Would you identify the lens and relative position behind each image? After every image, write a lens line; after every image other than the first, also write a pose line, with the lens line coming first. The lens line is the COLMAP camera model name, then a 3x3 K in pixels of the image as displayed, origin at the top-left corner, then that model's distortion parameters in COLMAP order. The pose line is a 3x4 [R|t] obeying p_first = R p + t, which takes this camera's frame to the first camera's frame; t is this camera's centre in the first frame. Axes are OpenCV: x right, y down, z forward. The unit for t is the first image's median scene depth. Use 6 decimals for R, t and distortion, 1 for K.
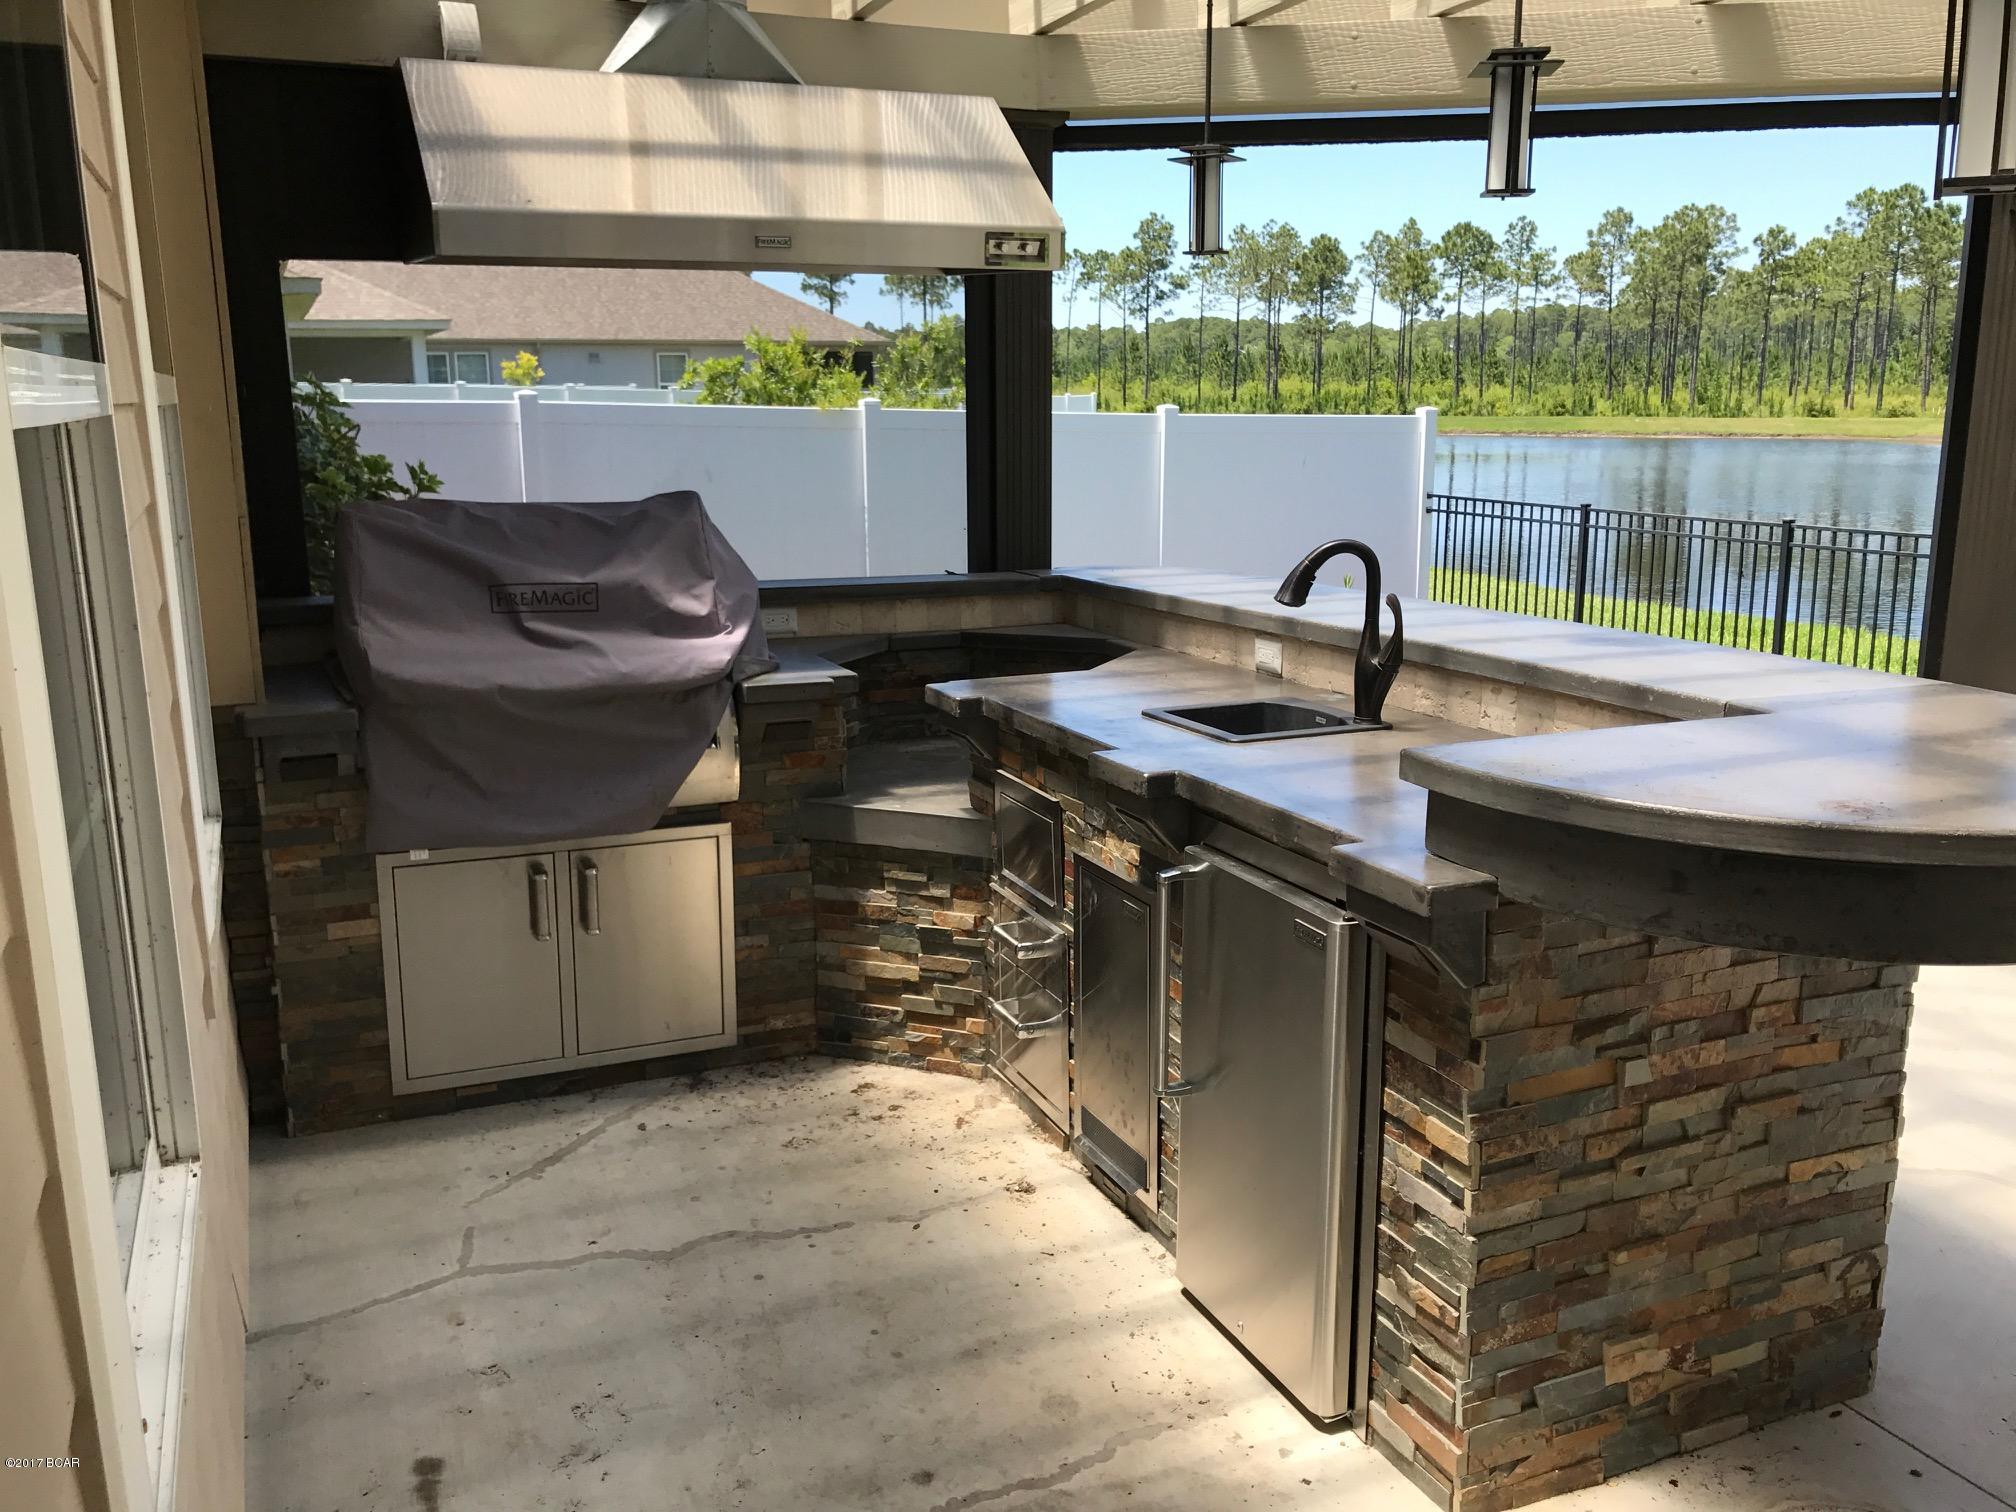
lens RADIAL K [[1673.6, 0, 1009.2], [0, 1673.6, 749.8], [0, 0, 1]] dist [0.013744, -0.007683]
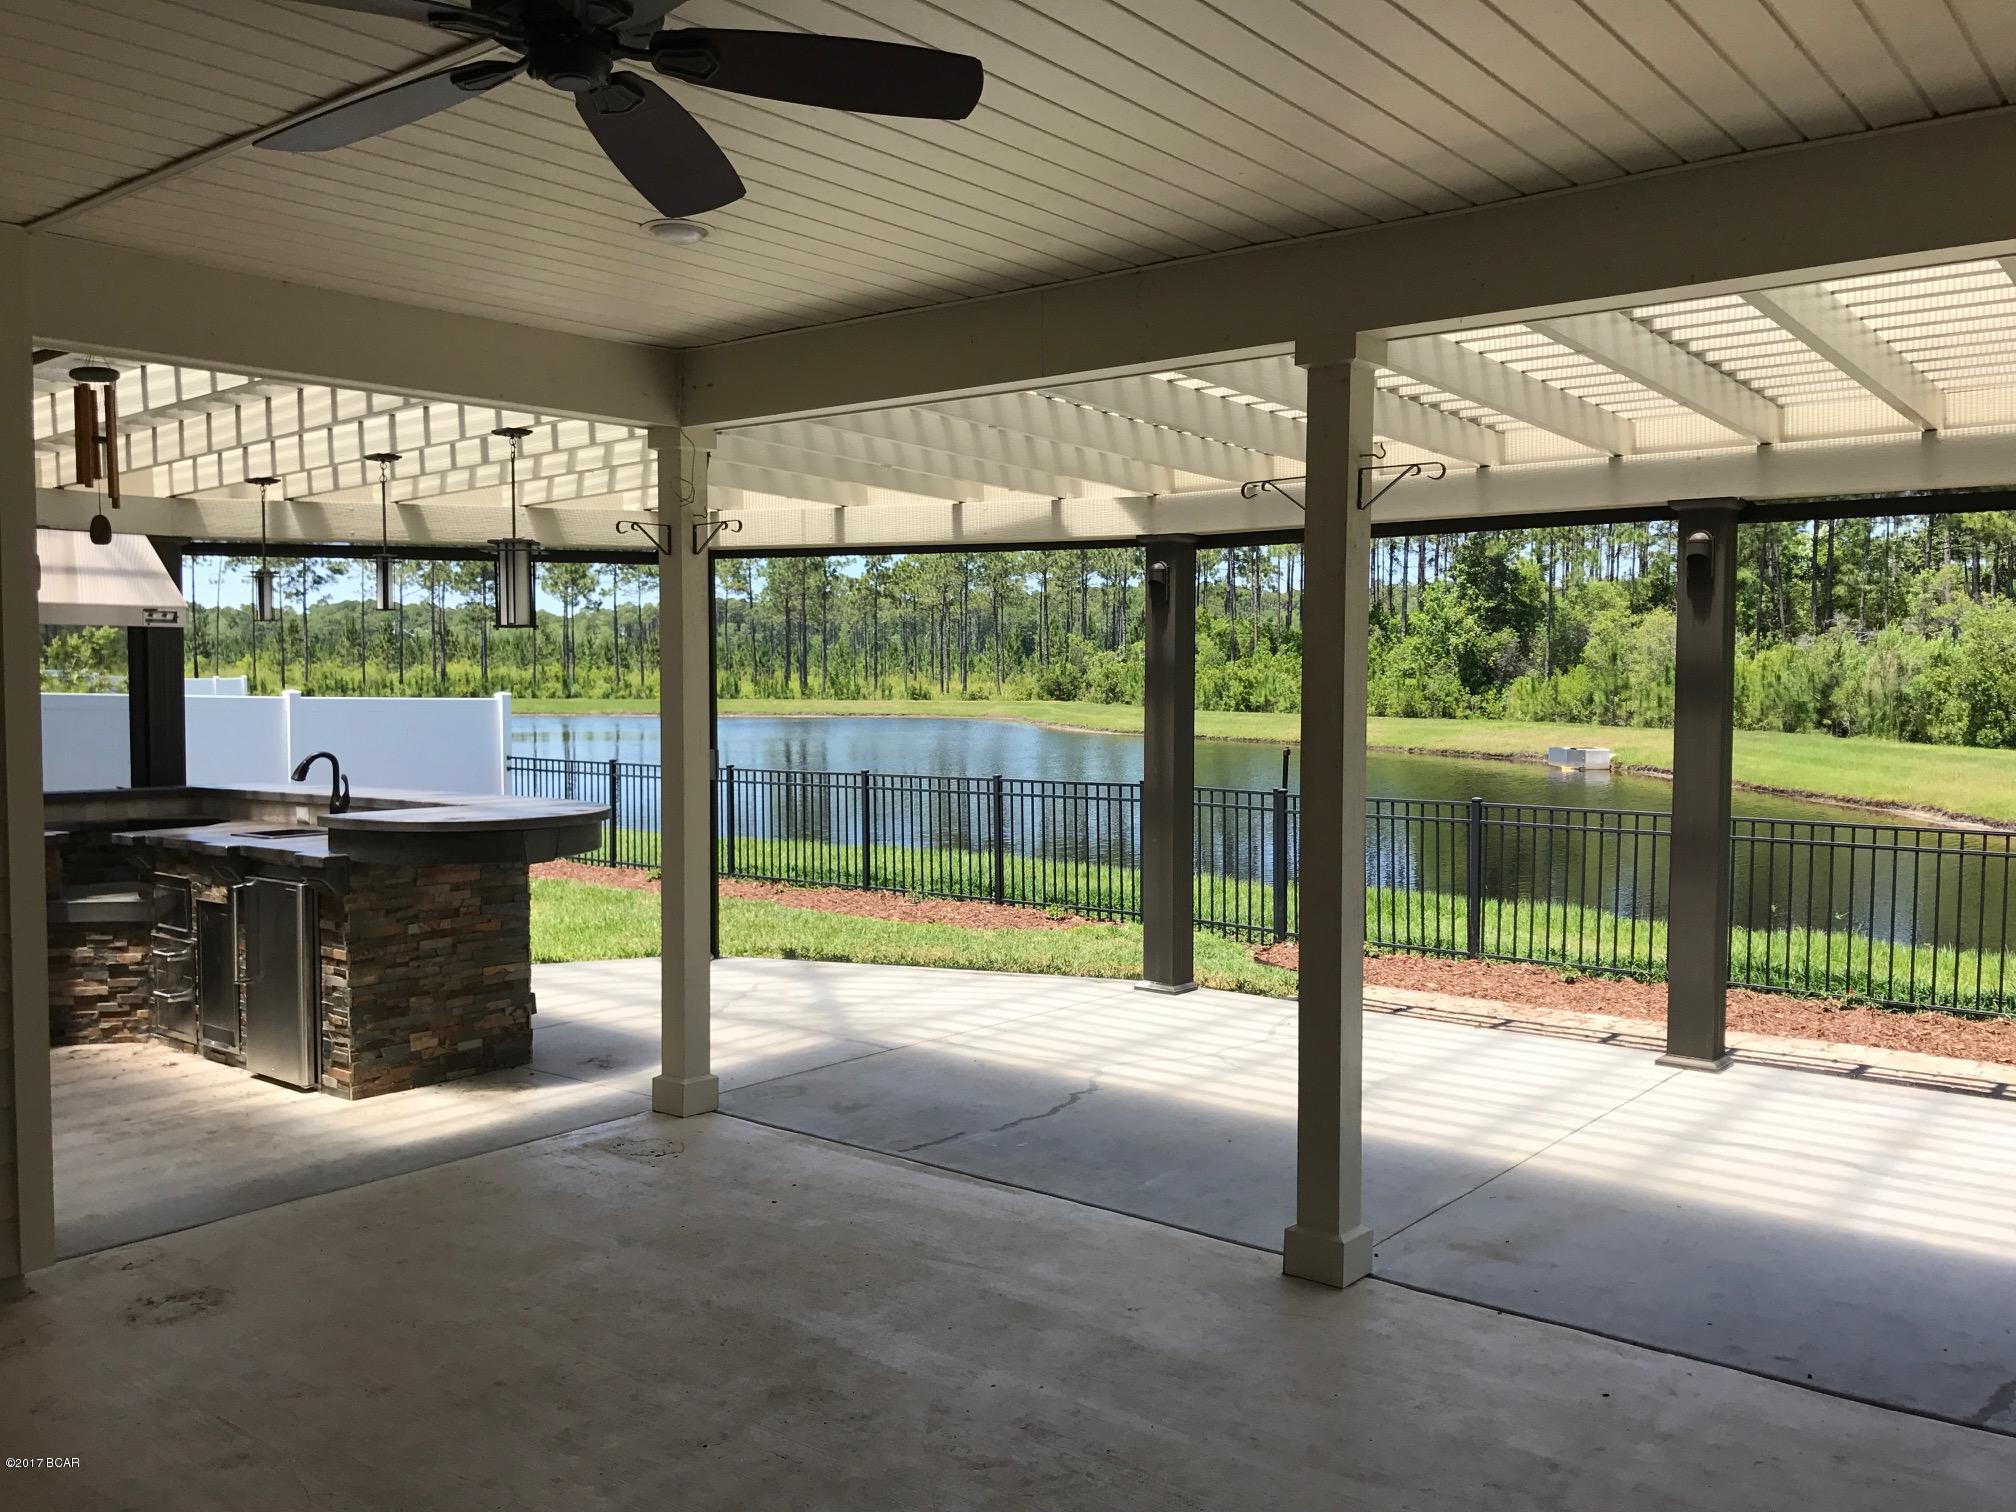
lens RADIAL K [[1673.6, 0, 997.9], [0, 1673.6, 749.4], [0, 0, 1]] dist [0.013744, -0.007683]
pose [[0.892617, -0.013682, 0.450608, -0.007733], [0.088075, 0.985571, -0.144544, 0.222609], [-0.442129, 0.168710, 0.880942, -1.123954]]
